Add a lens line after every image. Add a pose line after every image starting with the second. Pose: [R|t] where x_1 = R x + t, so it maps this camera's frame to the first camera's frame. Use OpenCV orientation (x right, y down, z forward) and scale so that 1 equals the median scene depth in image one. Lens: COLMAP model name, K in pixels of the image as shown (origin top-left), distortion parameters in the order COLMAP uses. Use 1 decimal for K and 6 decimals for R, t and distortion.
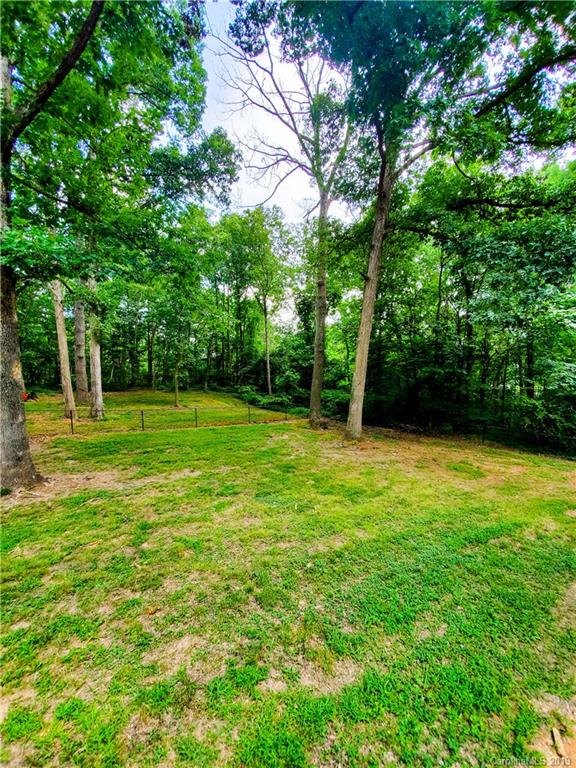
lens RADIAL K [[304.1, 0, 289.0], [0, 304.1, 388.3], [0, 0, 1]] dist [0.007476, -0.014179]
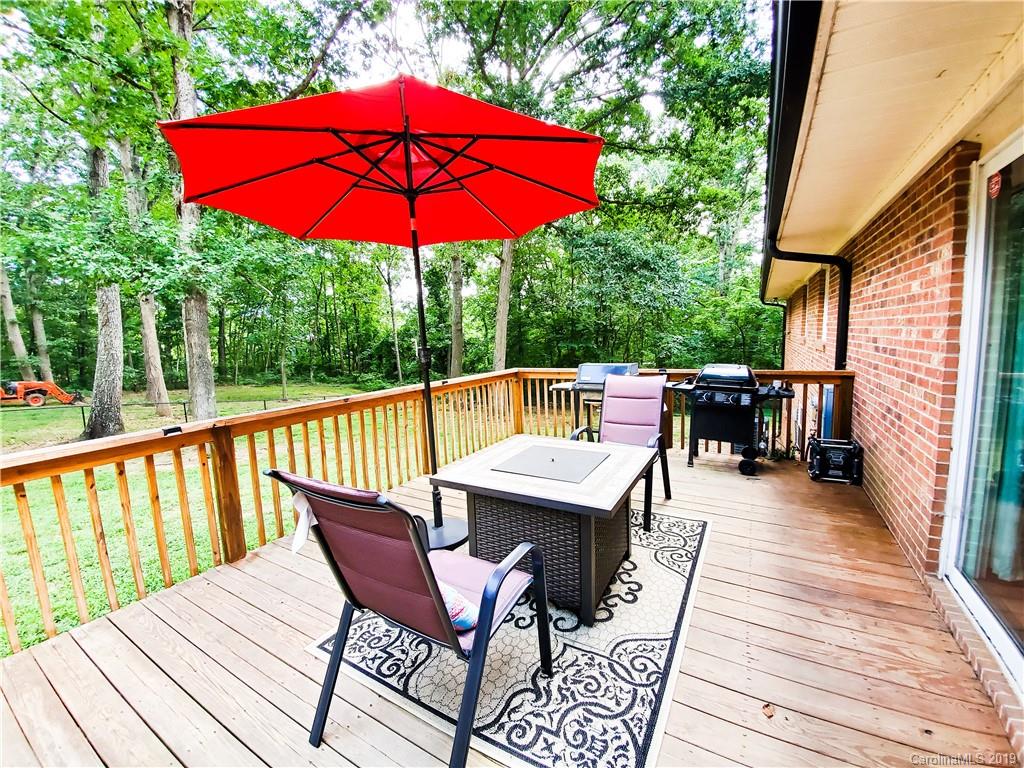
lens RADIAL K [[405.5, 0, 518.6], [0, 405.5, 383.2], [0, 0, 1]] dist [0.007476, -0.014179]
pose [[0.963911, -0.055514, 0.260374, -0.037022], [0.051906, 0.998437, 0.020718, 0.018745], [-0.261117, -0.006456, 0.965286, -0.184998]]
